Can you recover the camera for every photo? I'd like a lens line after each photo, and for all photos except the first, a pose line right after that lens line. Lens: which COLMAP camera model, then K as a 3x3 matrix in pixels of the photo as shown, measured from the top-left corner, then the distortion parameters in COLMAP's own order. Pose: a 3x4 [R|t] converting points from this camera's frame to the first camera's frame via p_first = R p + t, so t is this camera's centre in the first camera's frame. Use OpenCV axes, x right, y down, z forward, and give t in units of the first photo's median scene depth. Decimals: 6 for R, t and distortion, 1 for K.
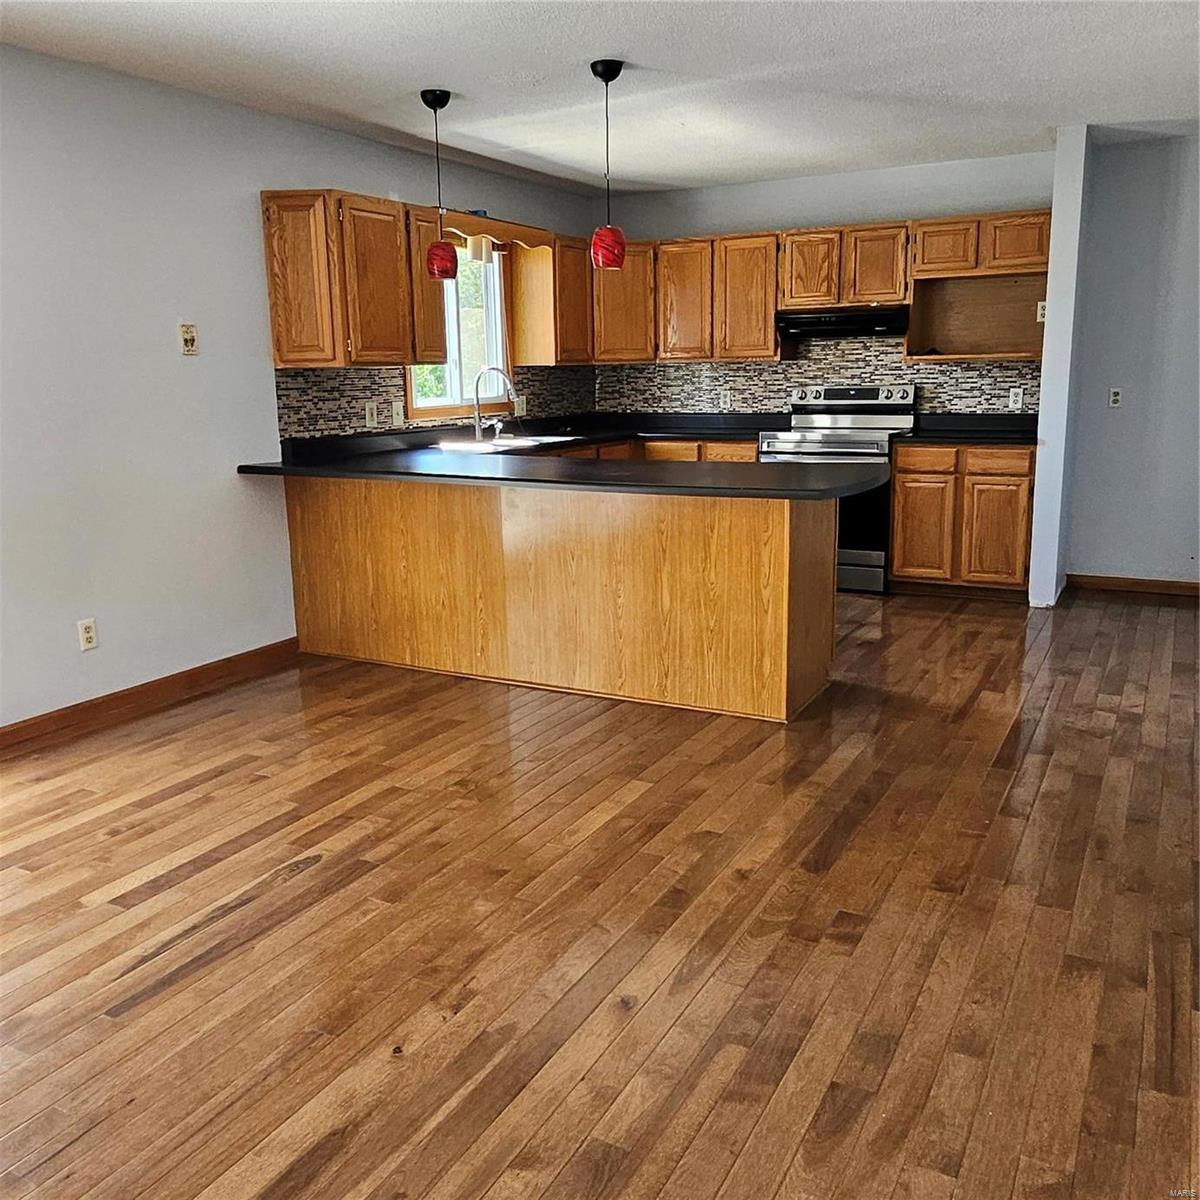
lens RADIAL K [[1077.1, 0, 593.3], [0, 1077.1, 583.5], [0, 0, 1]] dist [-0.001351, 0.010598]
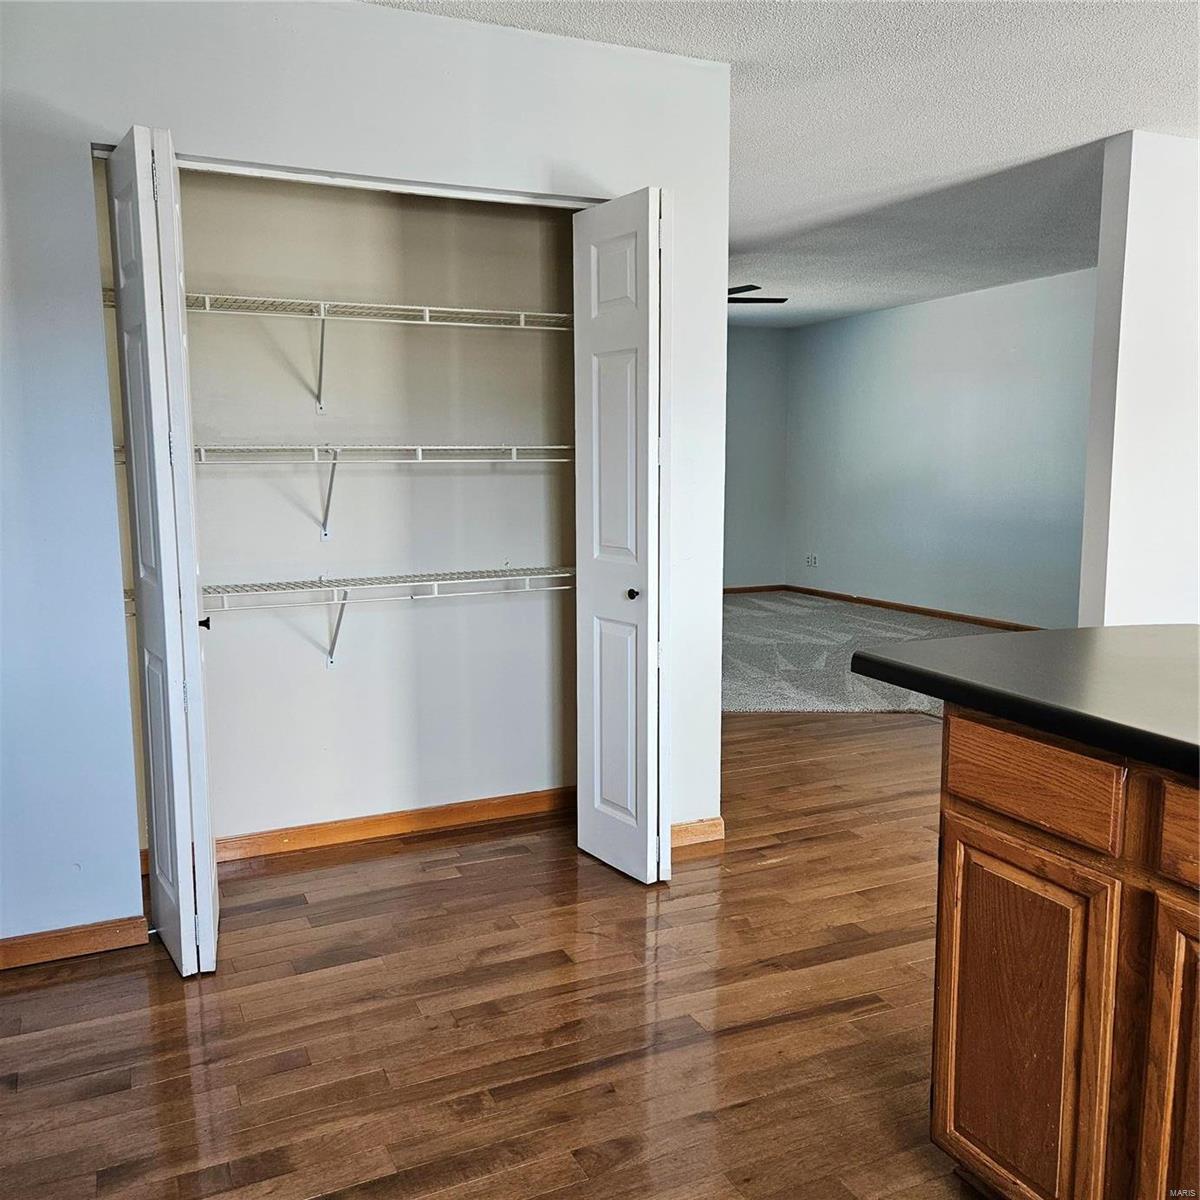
lens RADIAL K [[1063.1, 0, 588.8], [0, 1063.1, 600.0], [0, 0, 1]] dist [0.091105, -0.092654]
pose [[-0.801656, -0.062138, 0.594547, 0.080217], [0.134743, 0.950205, 0.280990, -0.221483], [-0.582402, 0.305368, -0.753365, 1.127487]]
